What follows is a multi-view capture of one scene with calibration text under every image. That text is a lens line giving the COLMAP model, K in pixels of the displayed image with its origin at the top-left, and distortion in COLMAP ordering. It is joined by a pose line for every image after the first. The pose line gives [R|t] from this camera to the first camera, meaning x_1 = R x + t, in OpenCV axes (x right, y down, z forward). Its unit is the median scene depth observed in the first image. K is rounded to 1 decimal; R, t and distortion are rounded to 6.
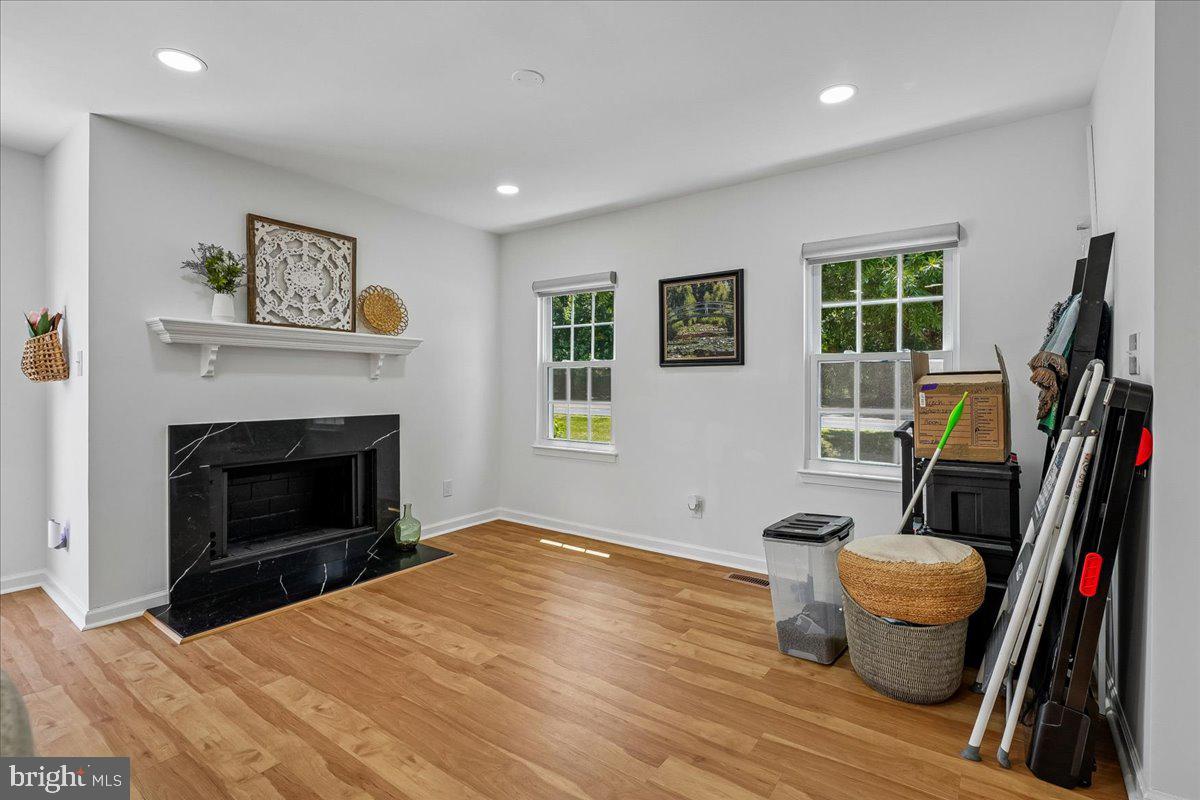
lens RADIAL K [[553.6, 0, 602.7], [0, 553.6, 384.9], [0, 0, 1]] dist [-0.000876, 0.000395]
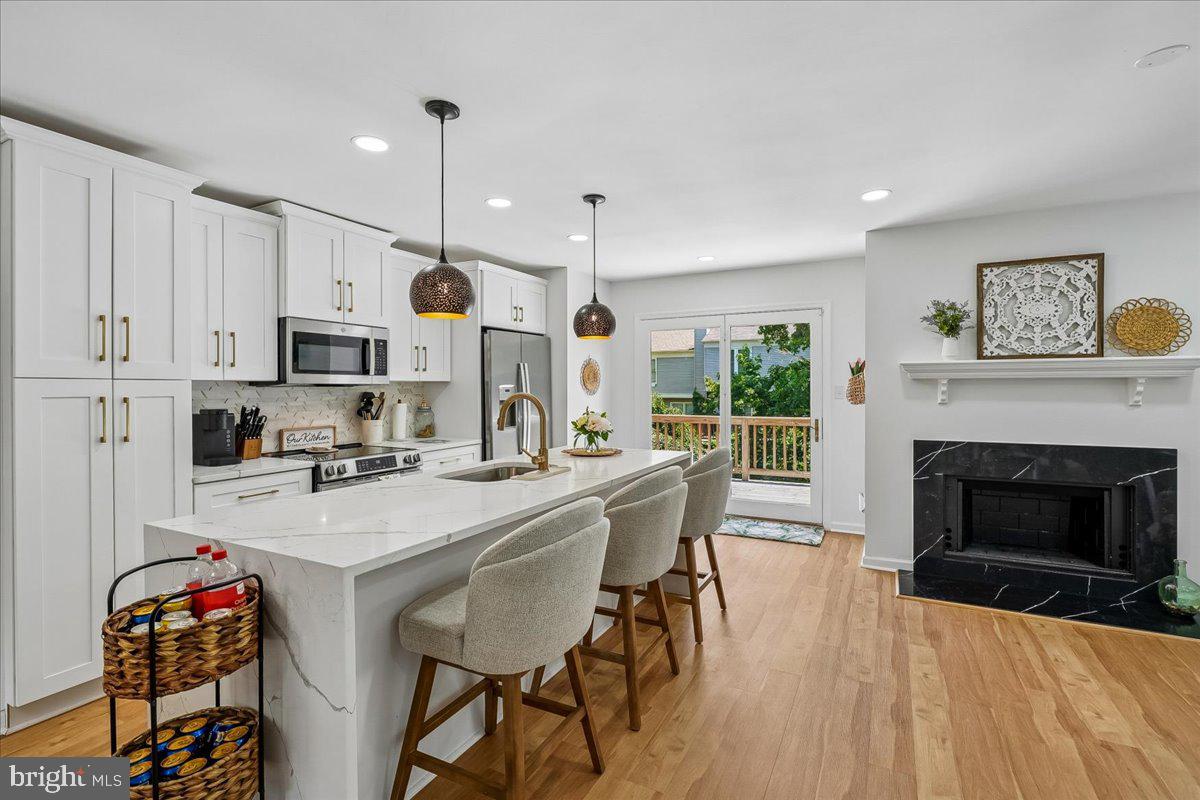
lens RADIAL K [[553.6, 0, 599.5], [0, 553.6, 390.8], [0, 0, 1]] dist [-0.000876, 0.000395]
pose [[0.133659, 0.007873, -0.990996, 0.408819], [0.005834, 0.999945, 0.008731, -0.056819], [0.991010, -0.006948, 0.133606, 0.052830]]
